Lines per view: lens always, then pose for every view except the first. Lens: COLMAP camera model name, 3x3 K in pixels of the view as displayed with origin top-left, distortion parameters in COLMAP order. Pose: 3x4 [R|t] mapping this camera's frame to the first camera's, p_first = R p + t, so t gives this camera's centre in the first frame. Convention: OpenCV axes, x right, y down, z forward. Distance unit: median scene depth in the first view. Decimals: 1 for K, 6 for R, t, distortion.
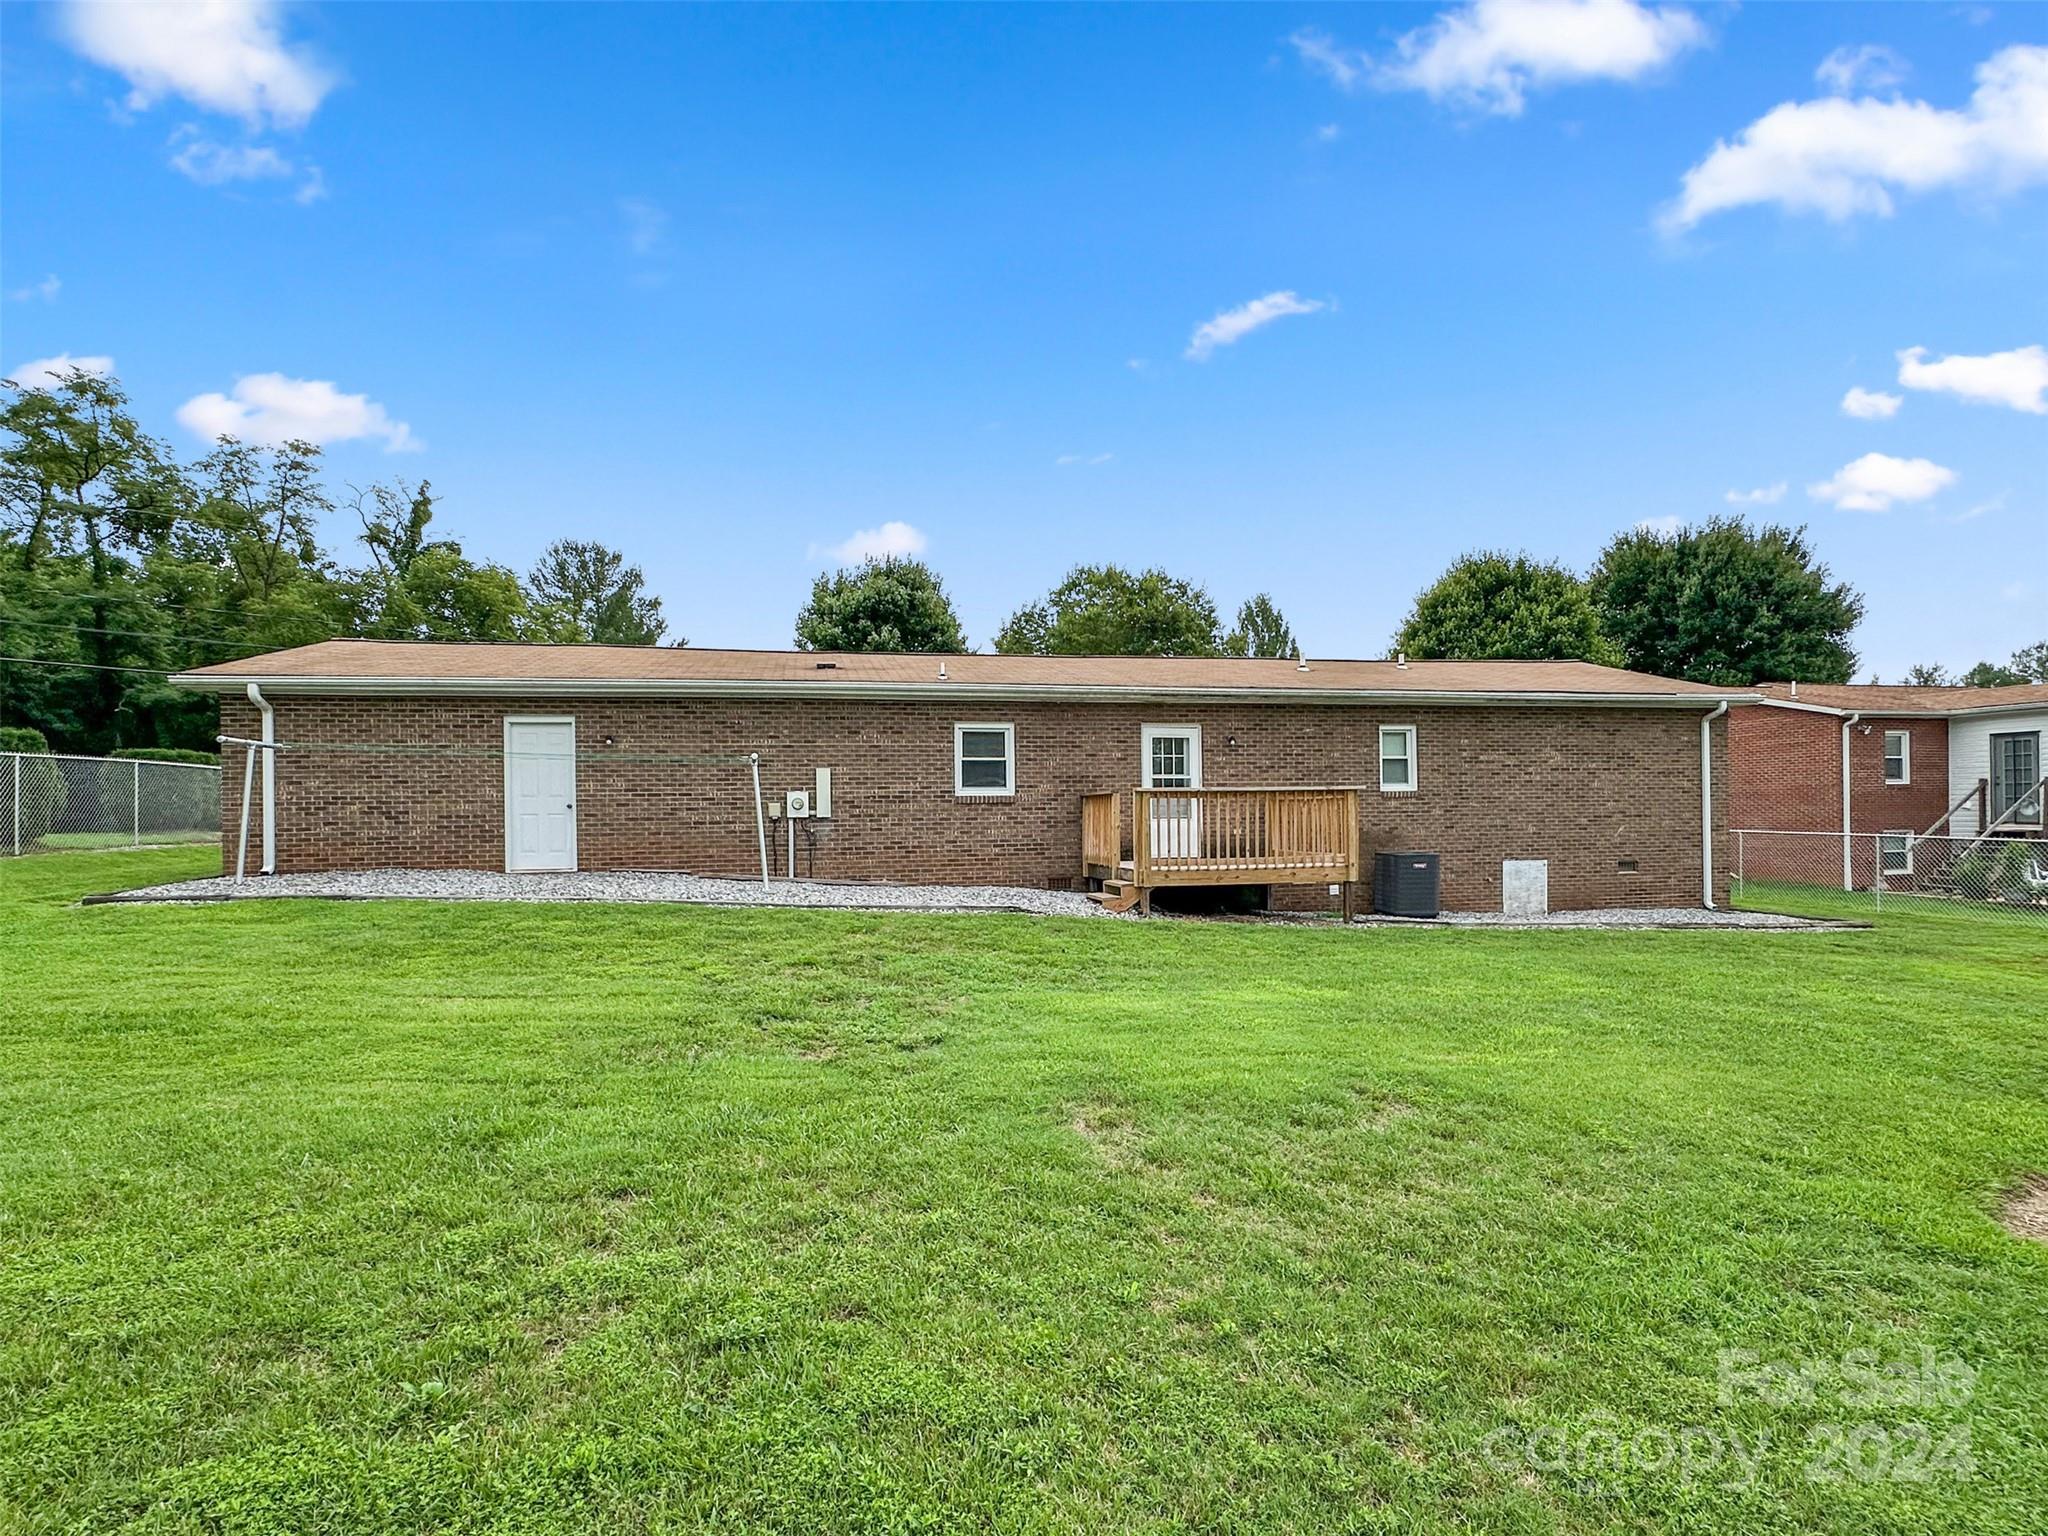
lens RADIAL K [[1055.8, 0, 1025.3], [0, 1055.8, 813.8], [0, 0, 1]] dist [-0.017990, 0.014531]
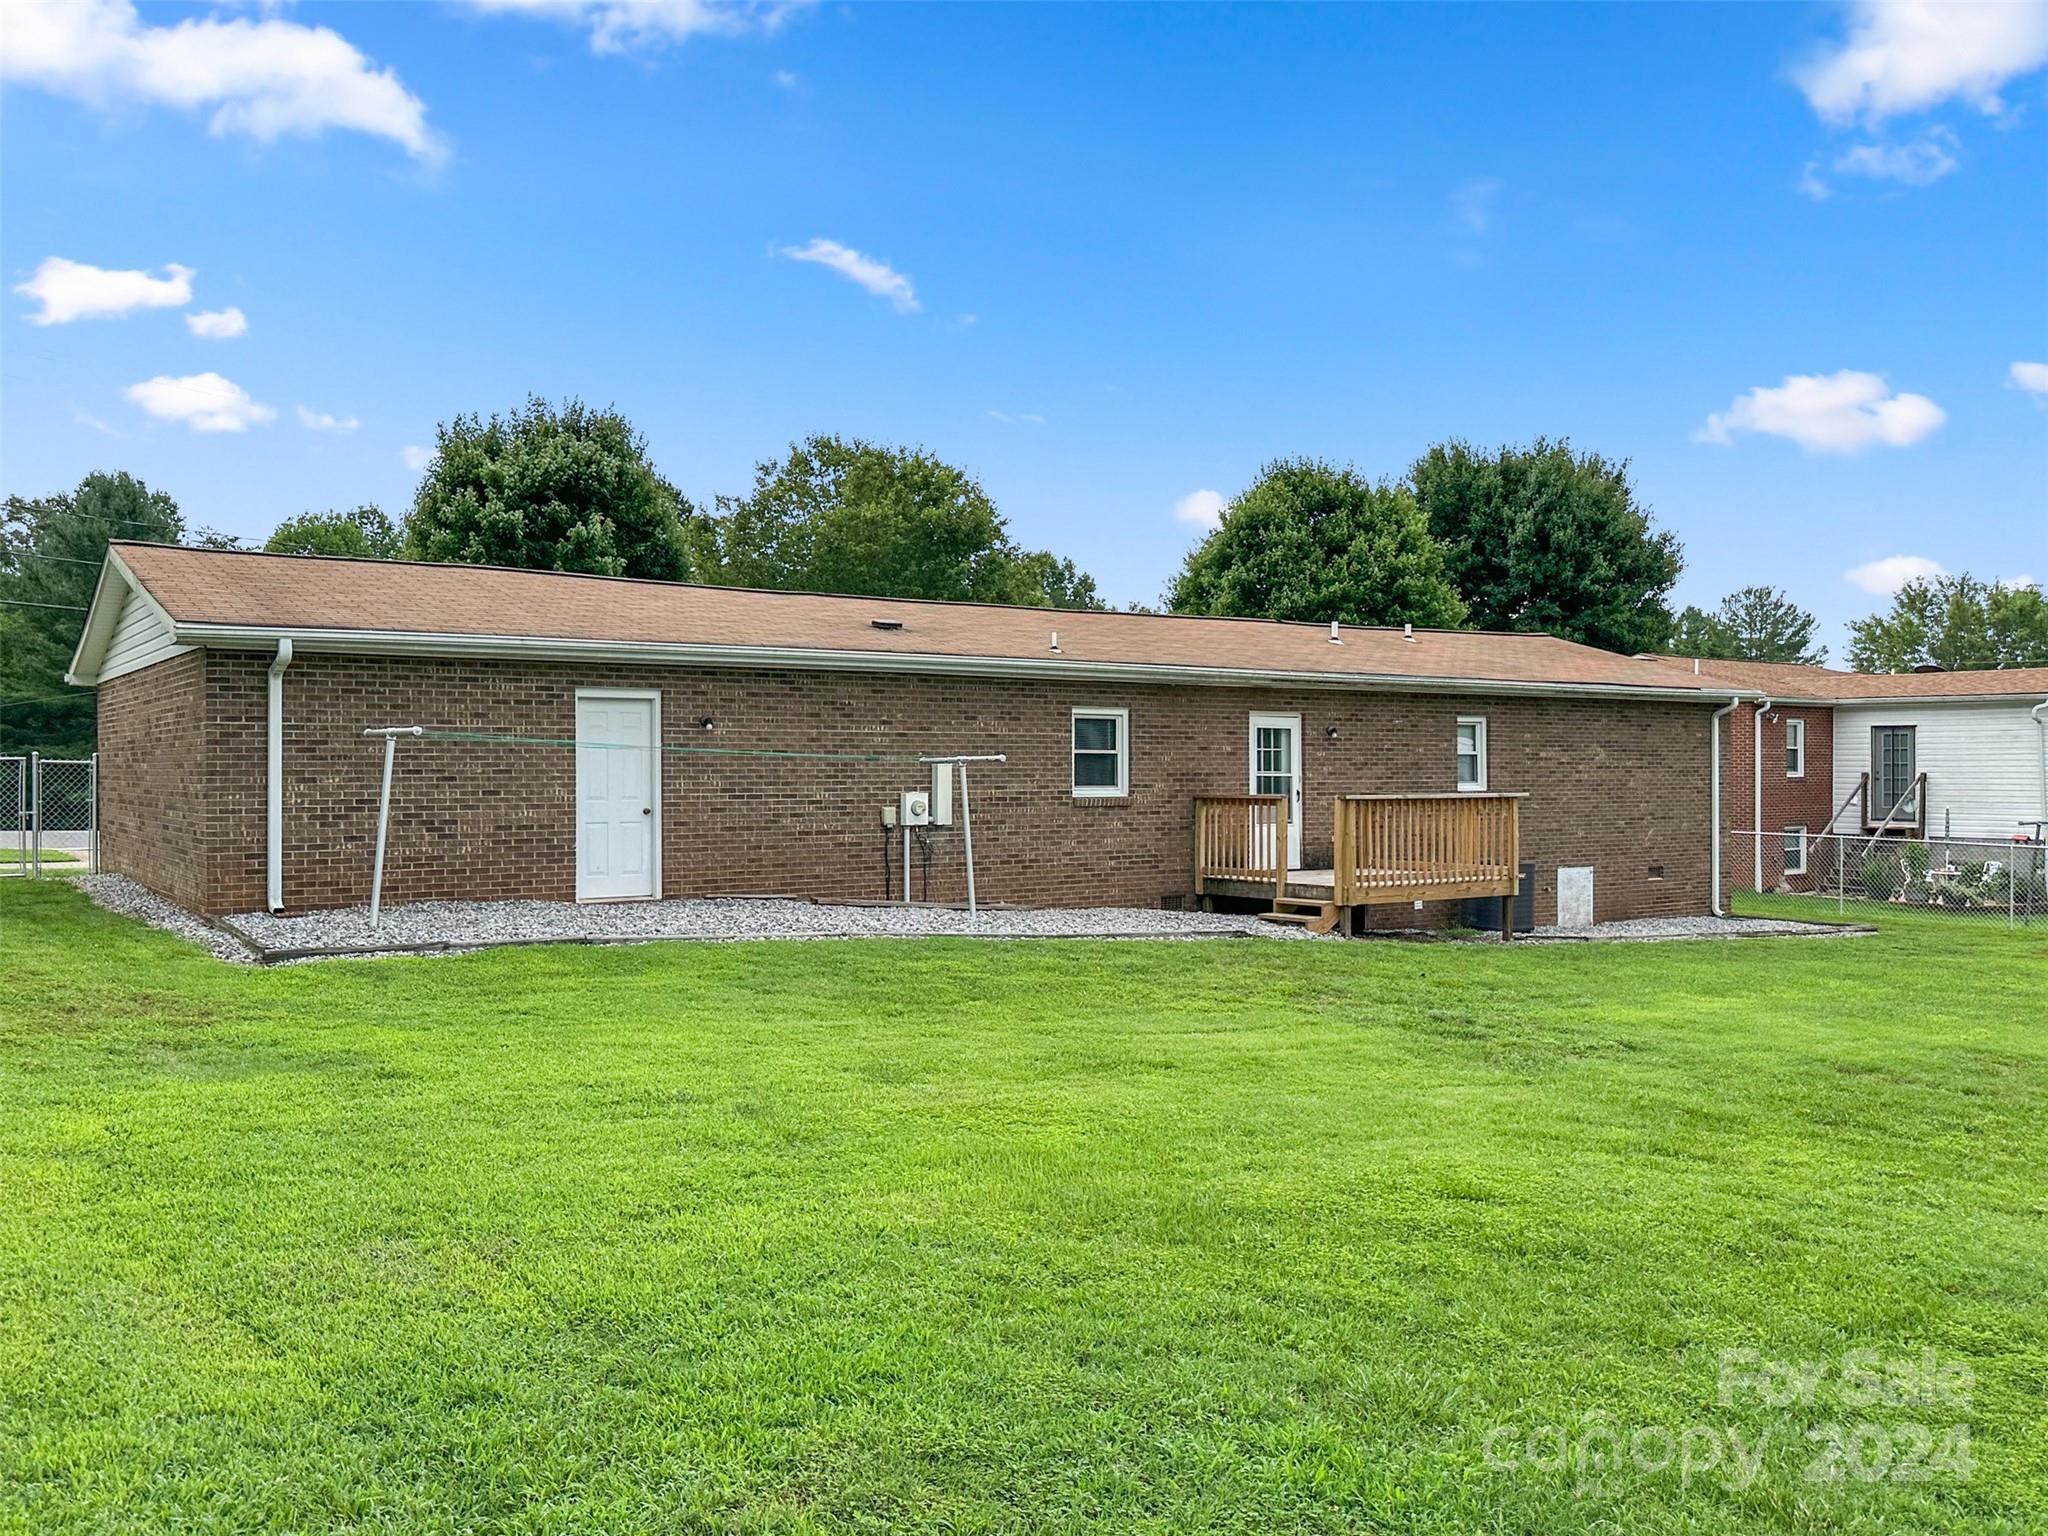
lens RADIAL K [[1728.5, 0, 1024.0], [0, 1728.5, 768.0], [0, 0, 1]] dist [0.012830, -0.003883]
pose [[0.917933, 0.012328, 0.396544, -0.562827], [-0.011093, 0.999924, -0.005408, -0.028633], [-0.396580, 0.000565, 0.918000, -0.187569]]
